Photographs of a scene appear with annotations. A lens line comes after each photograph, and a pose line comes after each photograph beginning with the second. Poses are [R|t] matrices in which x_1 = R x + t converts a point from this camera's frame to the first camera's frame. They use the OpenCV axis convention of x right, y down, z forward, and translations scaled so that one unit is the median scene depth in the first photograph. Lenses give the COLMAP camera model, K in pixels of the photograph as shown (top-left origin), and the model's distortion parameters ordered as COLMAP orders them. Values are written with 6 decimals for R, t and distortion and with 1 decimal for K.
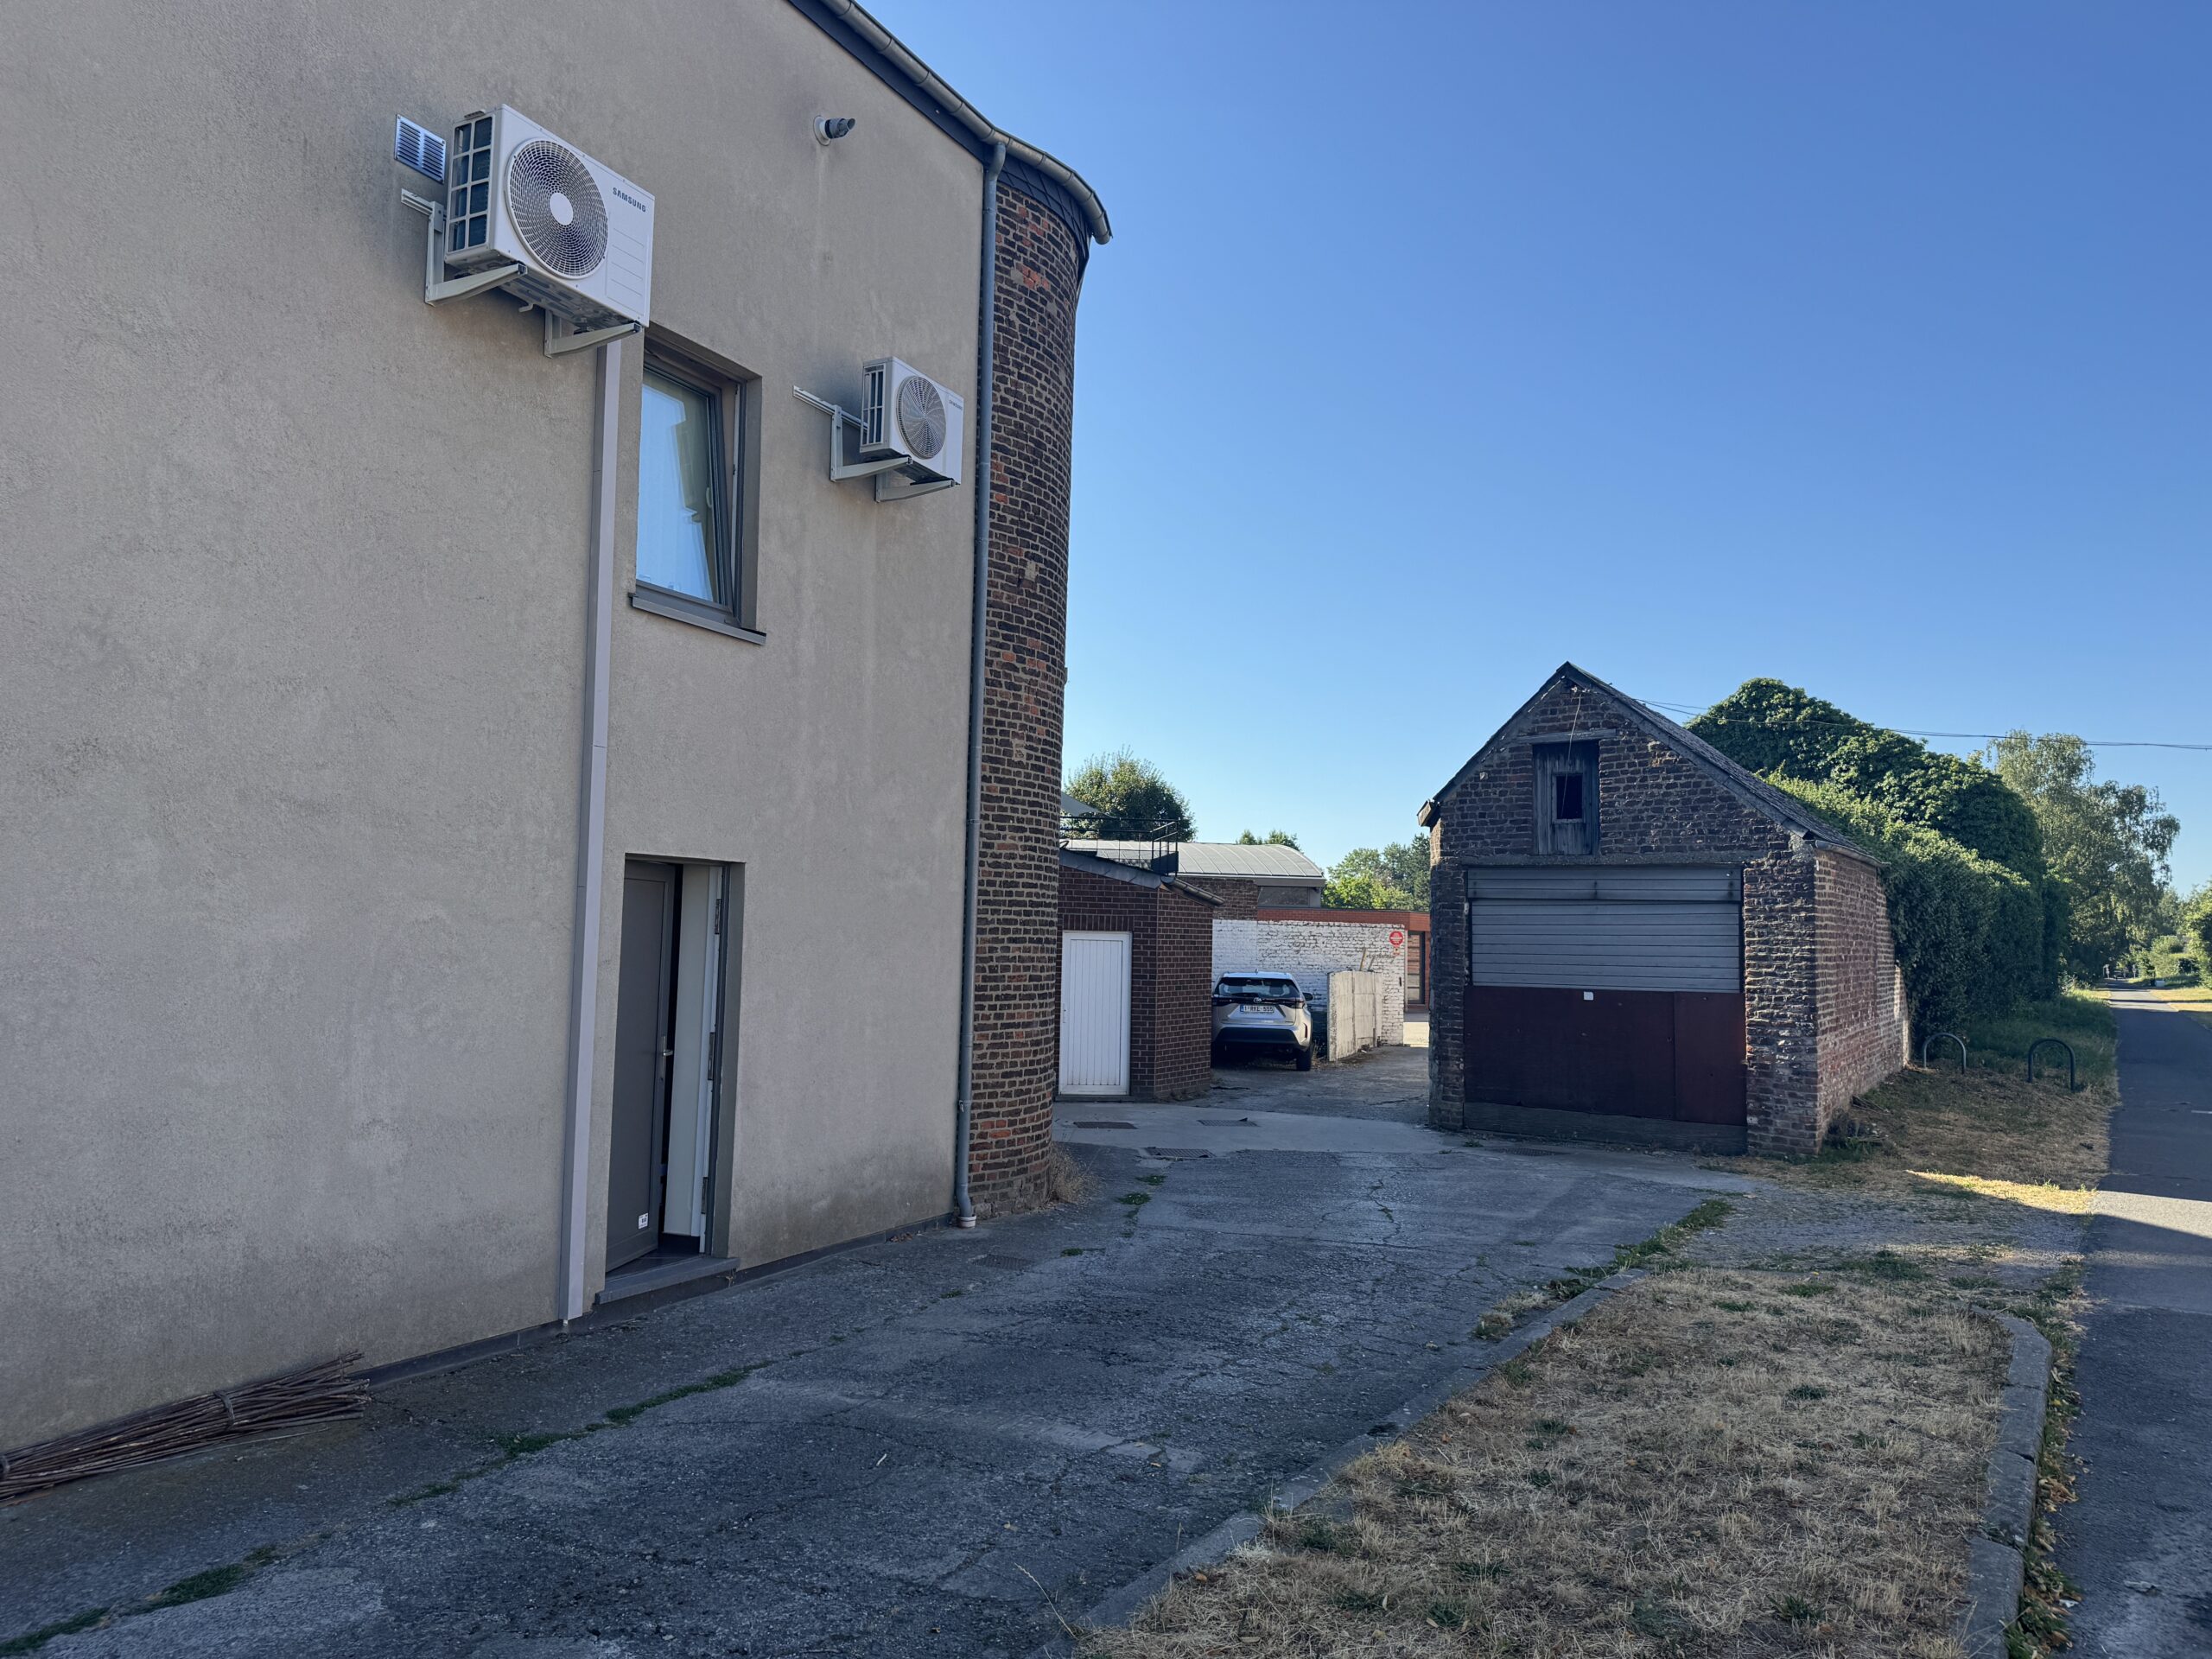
lens RADIAL K [[1547.1, 0, 1106.0], [0, 1547.1, 829.5], [0, 0, 1]] dist [0.148759, -0.259441]
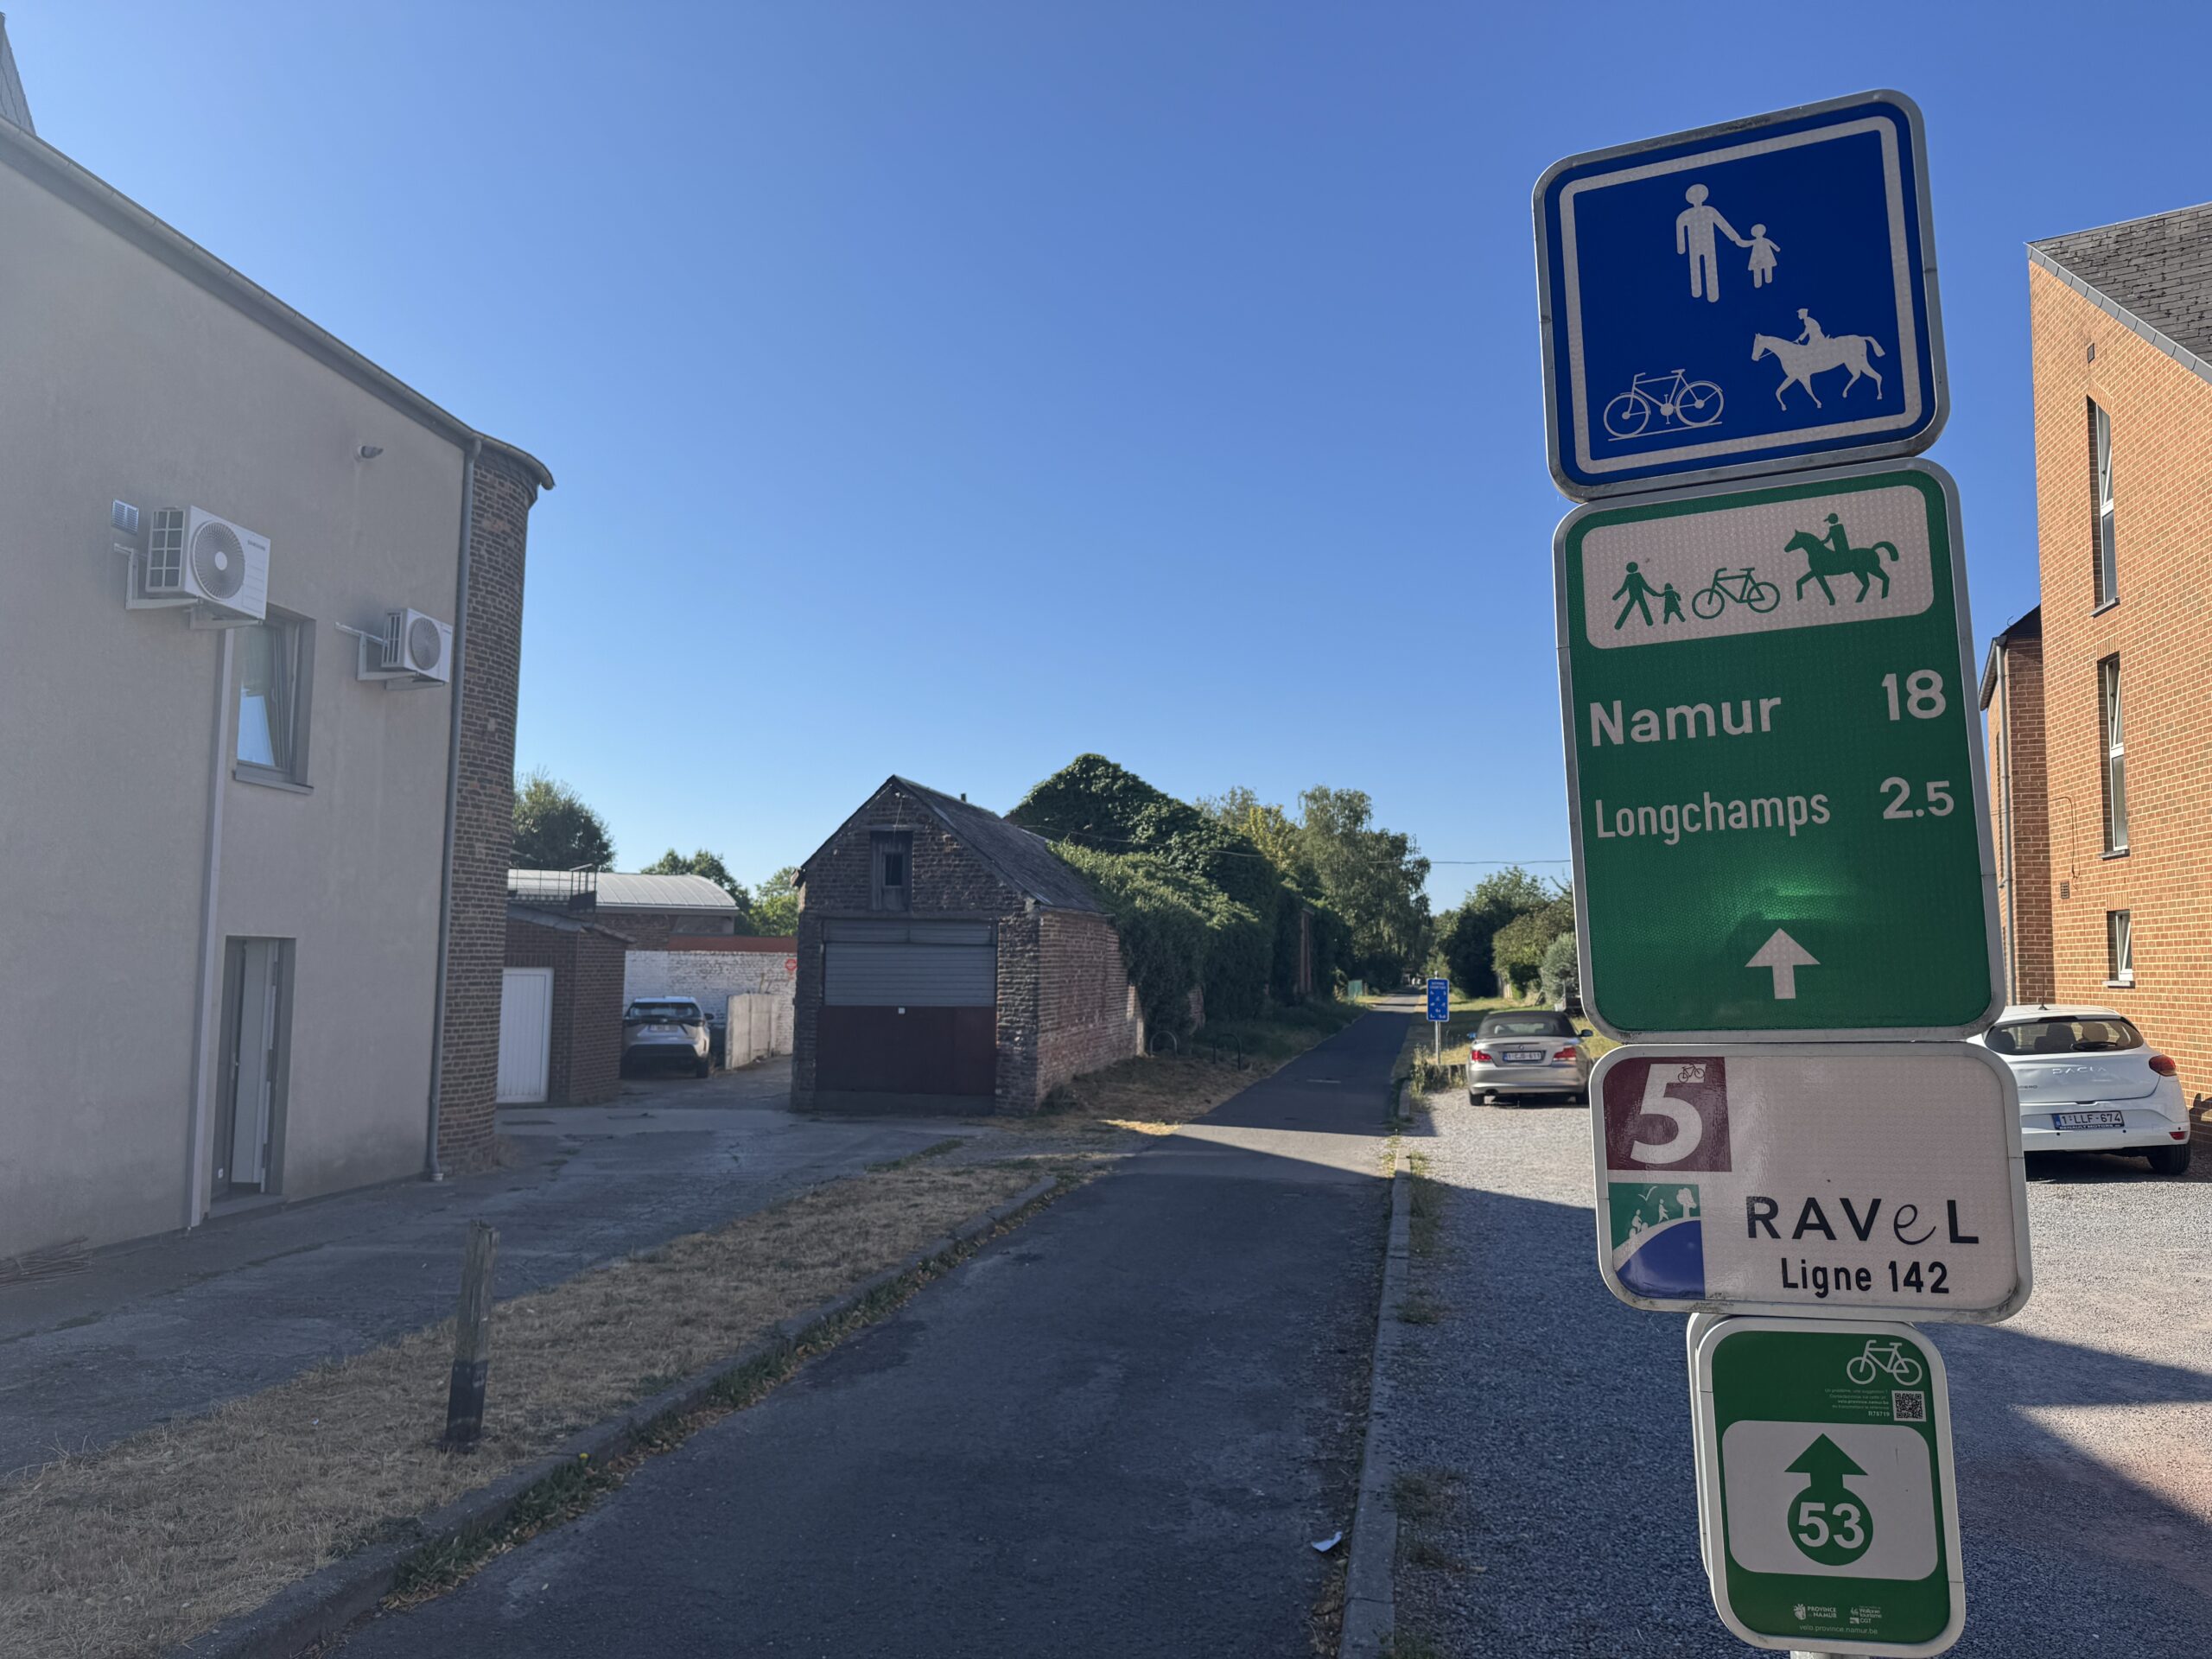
lens RADIAL K [[1547.1, 0, 1106.0], [0, 1547.1, 829.5], [0, 0, 1]] dist [0.148759, -0.259441]
pose [[0.935300, 0.024091, 0.353035, -0.022643], [-0.020446, 0.999692, -0.014053, -0.047623], [-0.353265, 0.005926, 0.935504, -0.433639]]
